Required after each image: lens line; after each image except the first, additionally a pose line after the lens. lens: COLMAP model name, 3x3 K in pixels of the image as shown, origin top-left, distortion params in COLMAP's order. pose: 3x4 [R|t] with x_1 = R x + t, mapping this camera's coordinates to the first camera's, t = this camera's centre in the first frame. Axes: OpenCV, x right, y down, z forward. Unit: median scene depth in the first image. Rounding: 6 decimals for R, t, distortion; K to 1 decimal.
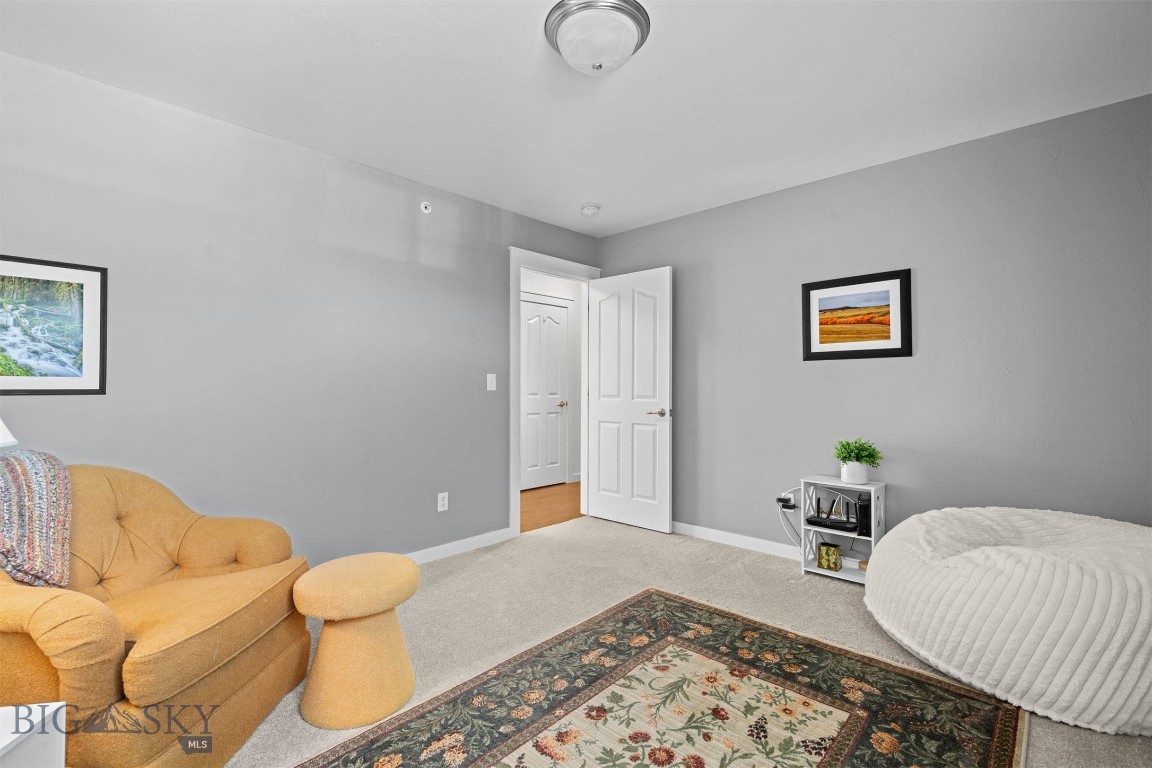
lens RADIAL K [[525.3, 0, 577.0], [0, 525.3, 384.7], [0, 0, 1]] dist [0.005358, 0.000349]
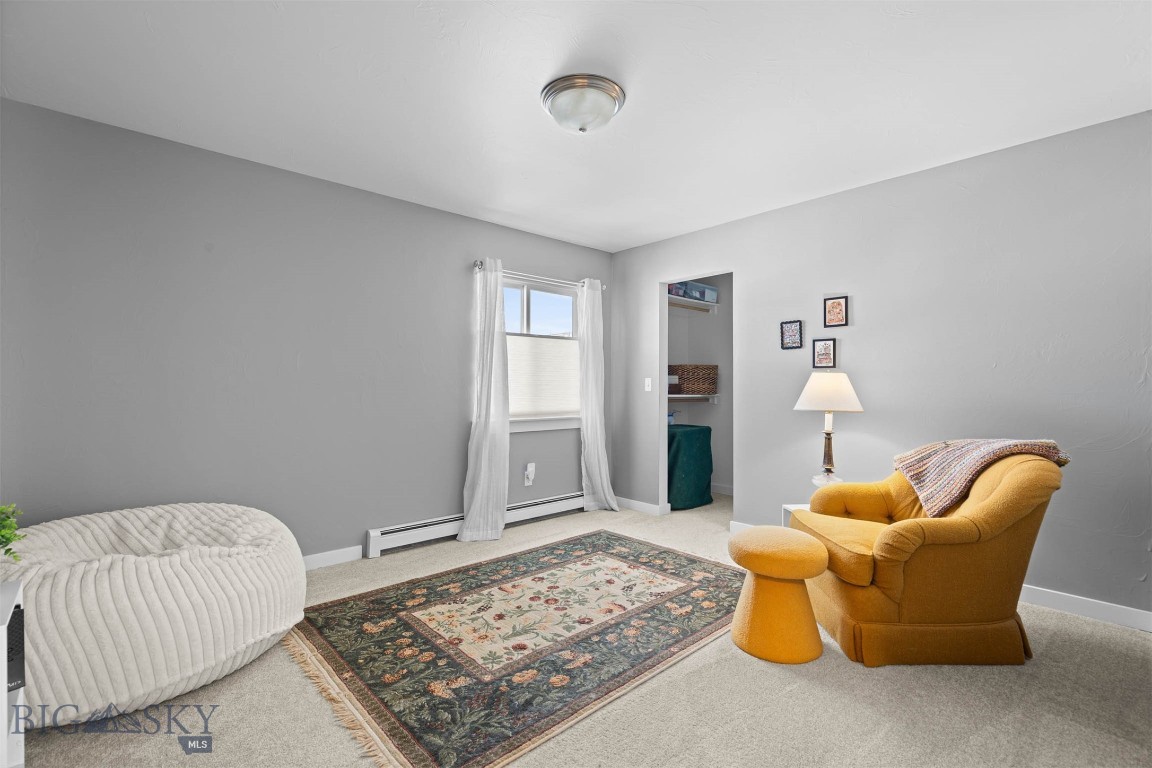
lens RADIAL K [[525.3, 0, 575.2], [0, 525.3, 385.5], [0, 0, 1]] dist [0.005358, 0.000349]
pose [[-0.997115, -0.002897, 0.075848, -0.037666], [-0.003530, 0.999960, -0.008211, 0.006367], [-0.075822, -0.008455, -0.997086, 2.205267]]
